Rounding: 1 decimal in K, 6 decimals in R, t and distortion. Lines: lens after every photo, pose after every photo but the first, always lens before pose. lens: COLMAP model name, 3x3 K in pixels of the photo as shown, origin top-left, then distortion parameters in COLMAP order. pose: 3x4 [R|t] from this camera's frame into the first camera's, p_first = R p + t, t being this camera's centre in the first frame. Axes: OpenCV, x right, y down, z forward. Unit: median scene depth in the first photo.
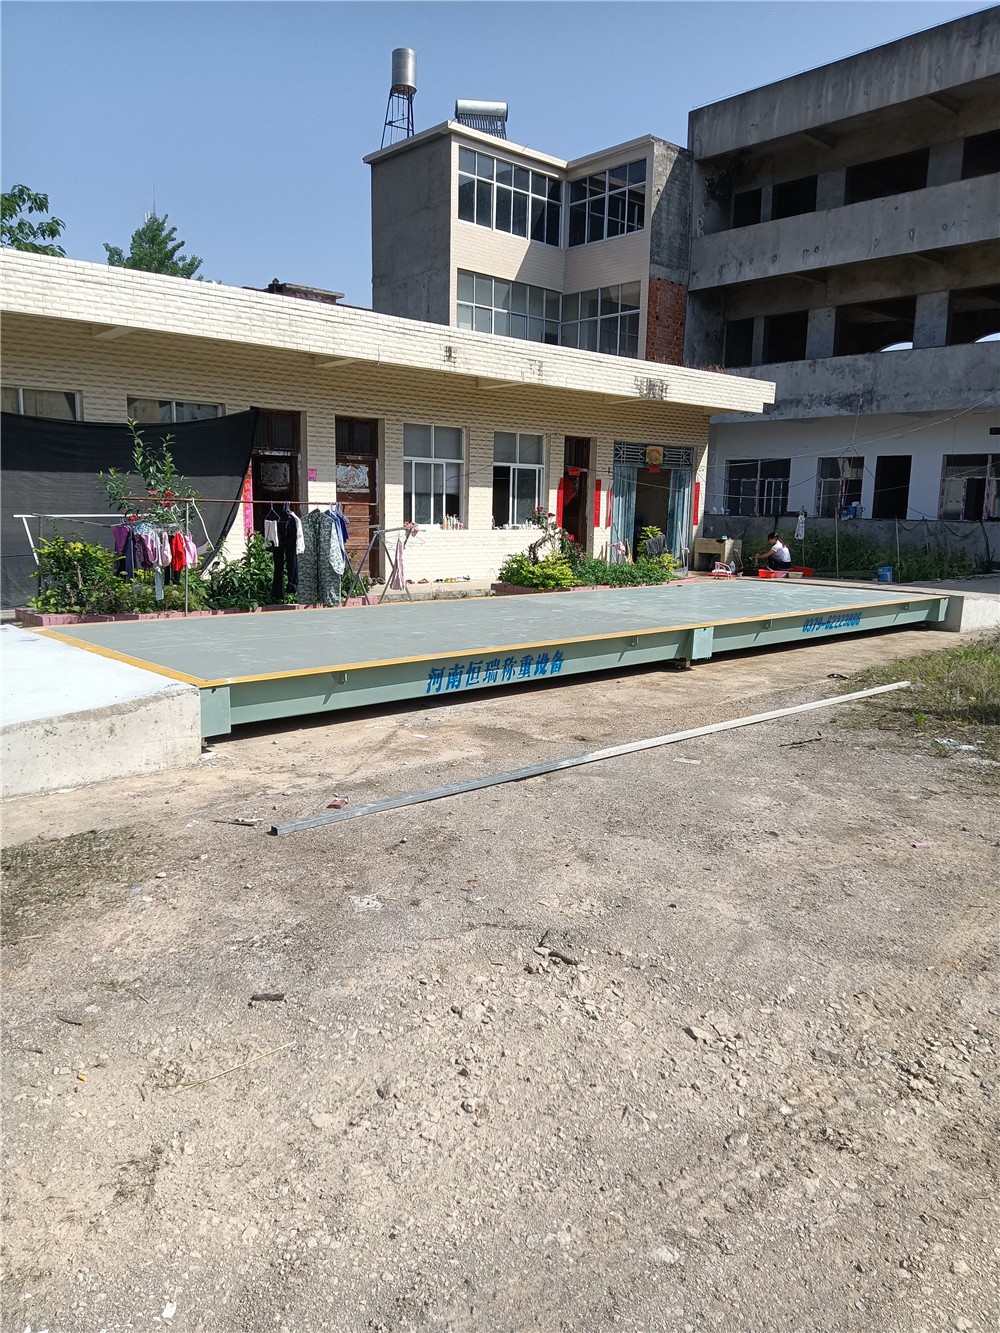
lens RADIAL K [[970.8, 0, 494.4], [0, 970.8, 663.8], [0, 0, 1]] dist [0.090173, -0.126655]
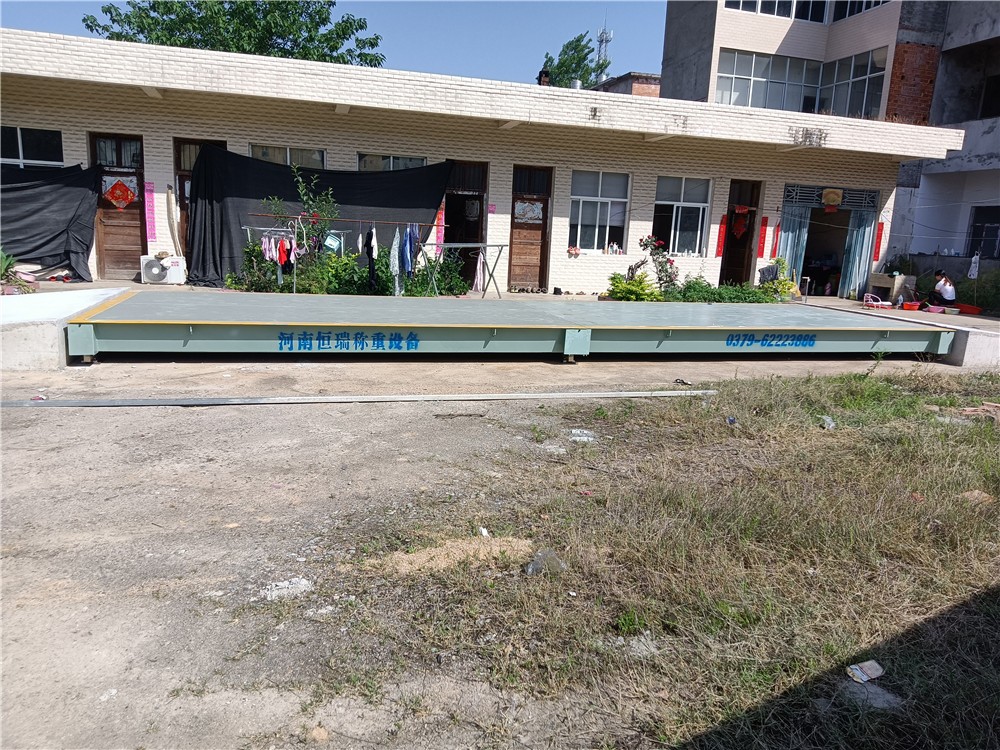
lens RADIAL K [[728.3, 0, 496.0], [0, 728.3, 374.7], [0, 0, 1]] dist [0.090173, -0.126655]
pose [[0.892519, 0.109455, -0.437527, 0.266811], [-0.103165, 0.993930, 0.038202, -0.002614], [0.439053, 0.011041, 0.898393, 0.080809]]
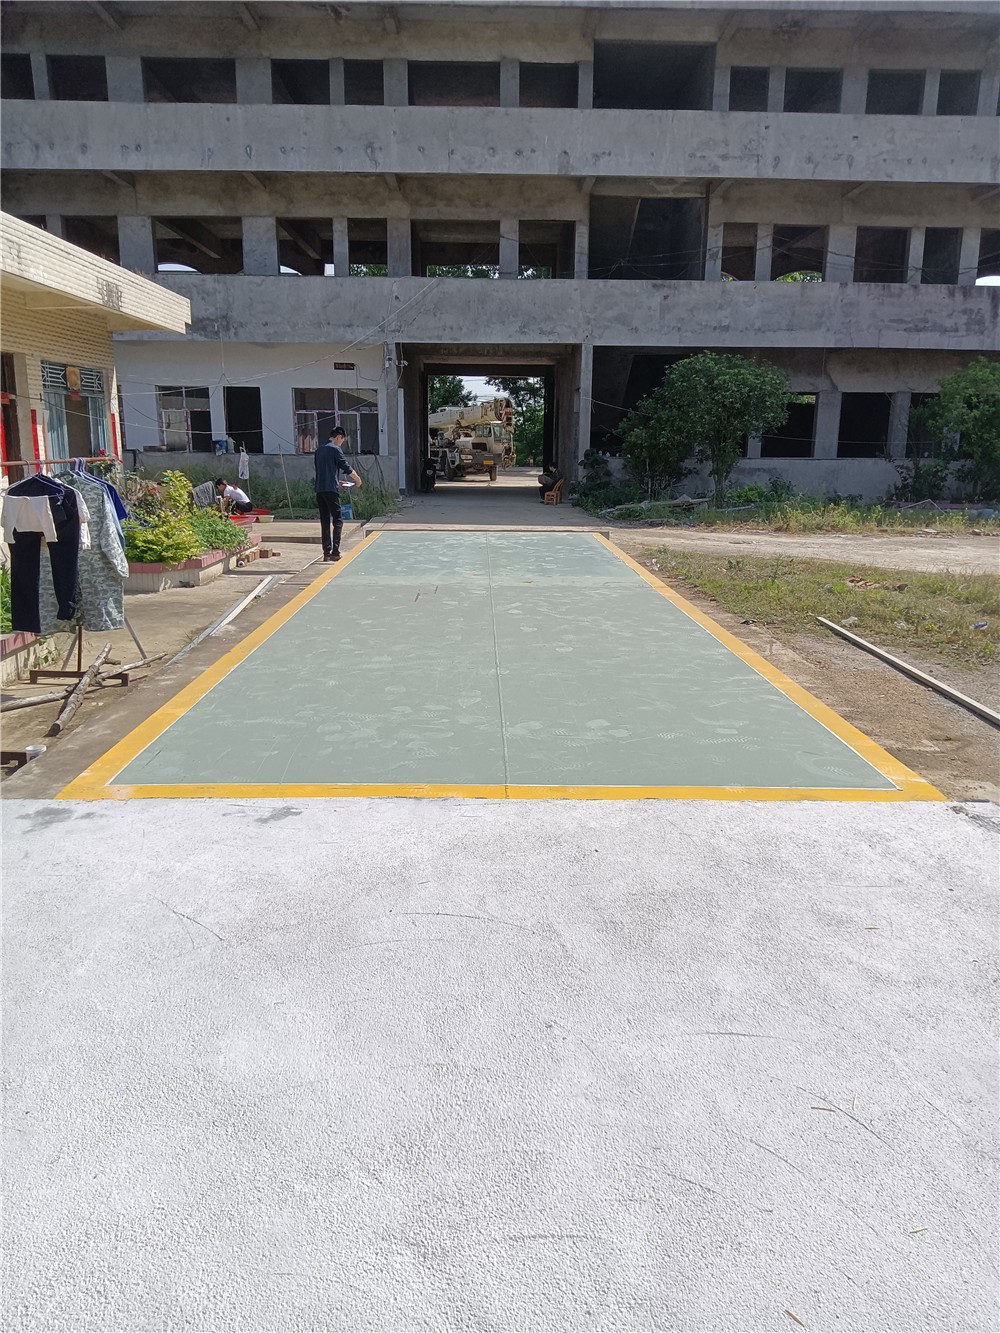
lens RADIAL K [[970.8, 0, 494.4], [0, 970.8, 663.8], [0, 0, 1]] dist [0.090173, -0.126655]
pose [[0.668701, -0.182696, 0.720737, -0.284960], [0.130958, 0.983128, 0.127706, -0.054082], [-0.731908, 0.008989, 0.681344, 0.256699]]
